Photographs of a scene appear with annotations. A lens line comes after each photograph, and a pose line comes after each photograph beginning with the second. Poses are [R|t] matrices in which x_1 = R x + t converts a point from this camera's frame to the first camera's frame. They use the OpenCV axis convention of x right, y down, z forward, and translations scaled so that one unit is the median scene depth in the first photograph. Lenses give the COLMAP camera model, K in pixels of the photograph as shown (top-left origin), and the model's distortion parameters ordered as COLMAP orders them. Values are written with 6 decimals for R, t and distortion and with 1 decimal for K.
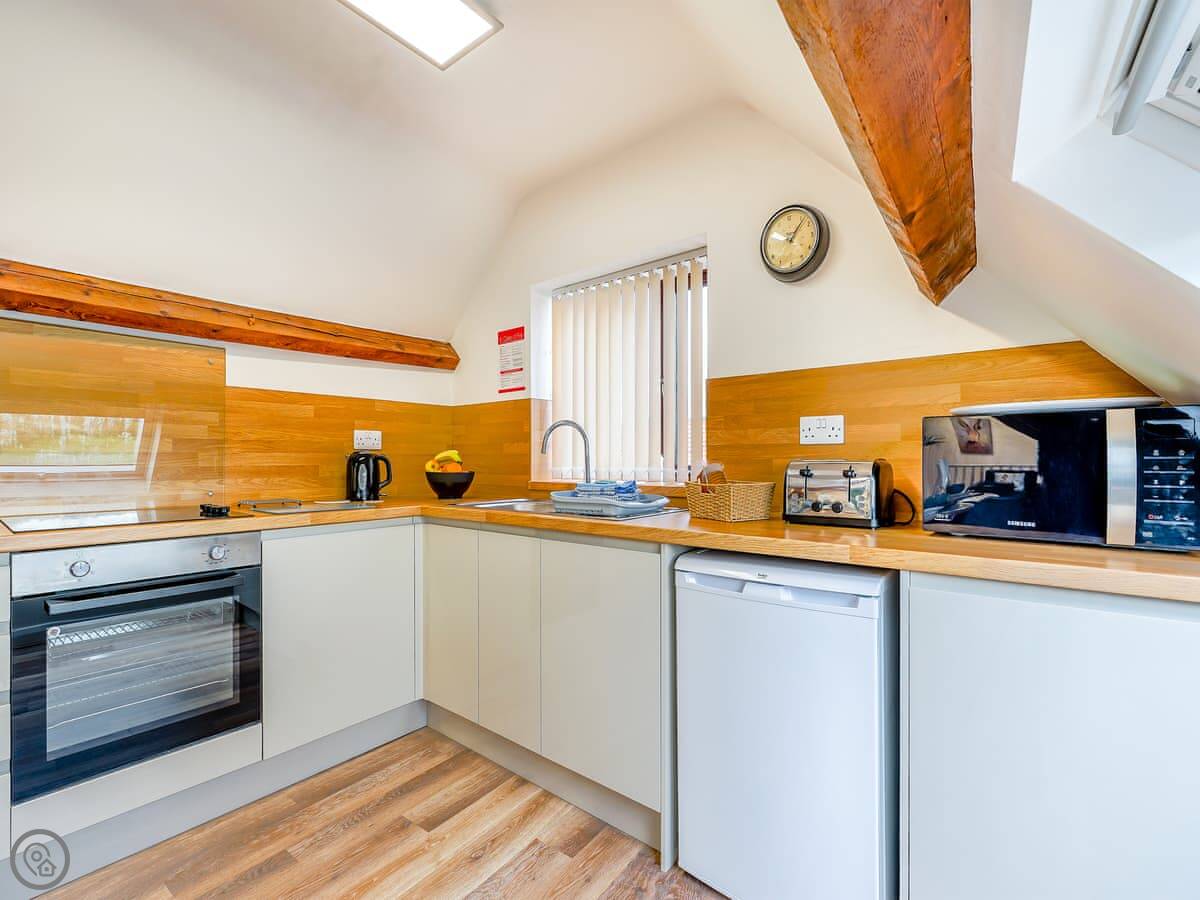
lens RADIAL K [[547.3, 0, 603.9], [0, 547.3, 453.1], [0, 0, 1]] dist [-0.003203, -0.000034]
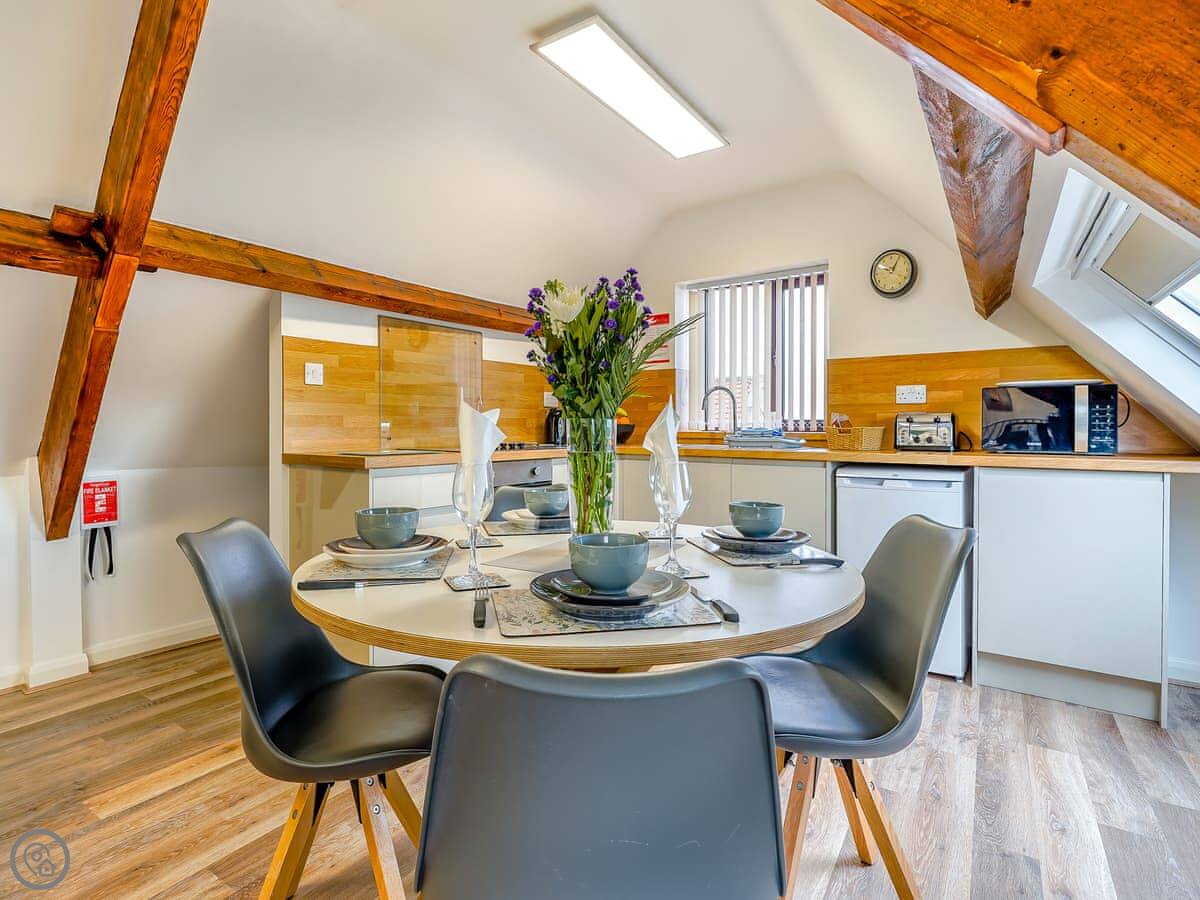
lens RADIAL K [[627.1, 0, 600.7], [0, 627.1, 424.6], [0, 0, 1]] dist [0.001593, 0.000674]
pose [[0.998563, 0.002636, 0.053519, -0.677100], [-0.003341, 0.999909, 0.013097, 0.028032], [-0.053480, -0.013257, 0.998481, -0.867967]]
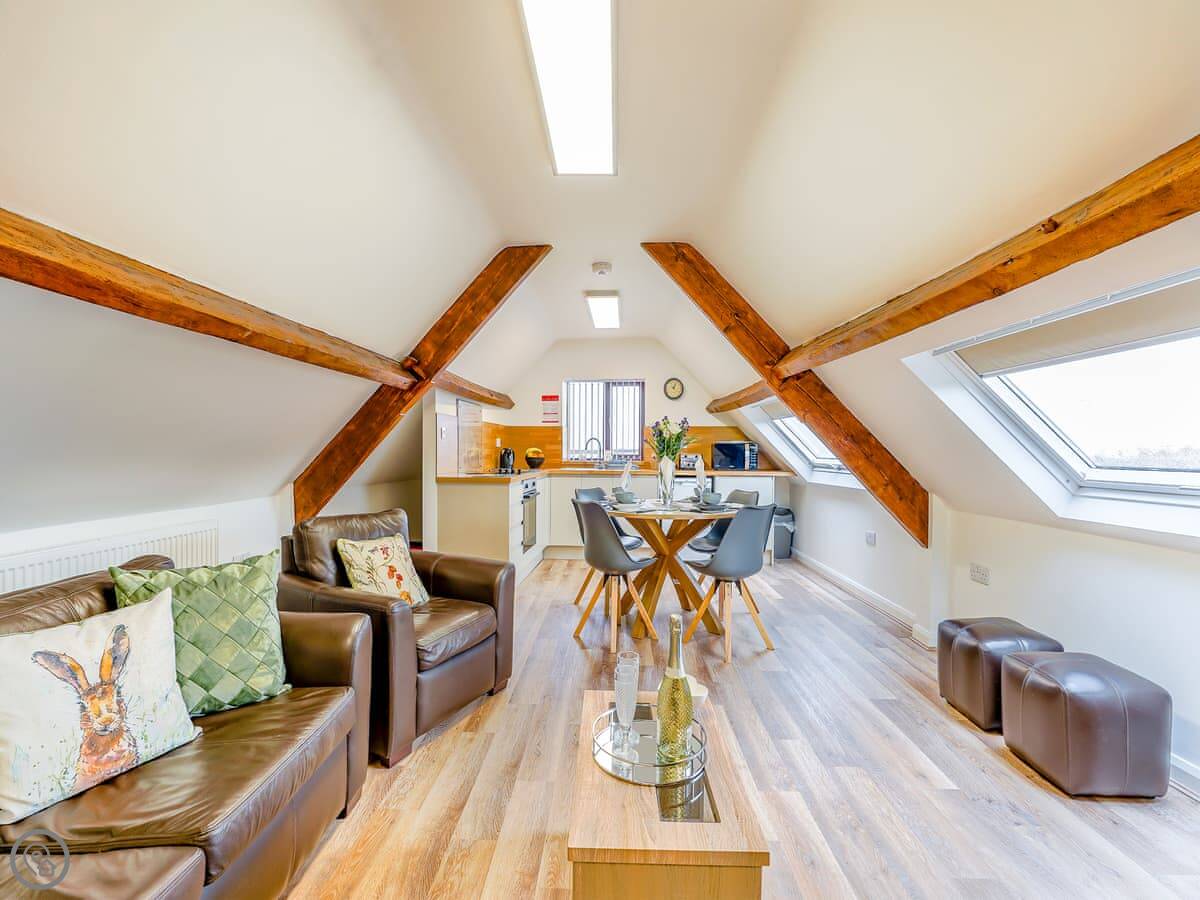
lens RADIAL K [[526.8, 0, 617.7], [0, 526.8, 451.9], [0, 0, 1]] dist [-0.067621, 0.022978]
pose [[0.824508, 0.003852, 0.565837, -2.120683], [-0.015259, 0.999765, 0.015428, -0.046407], [-0.565644, -0.021355, 0.824373, -1.780149]]
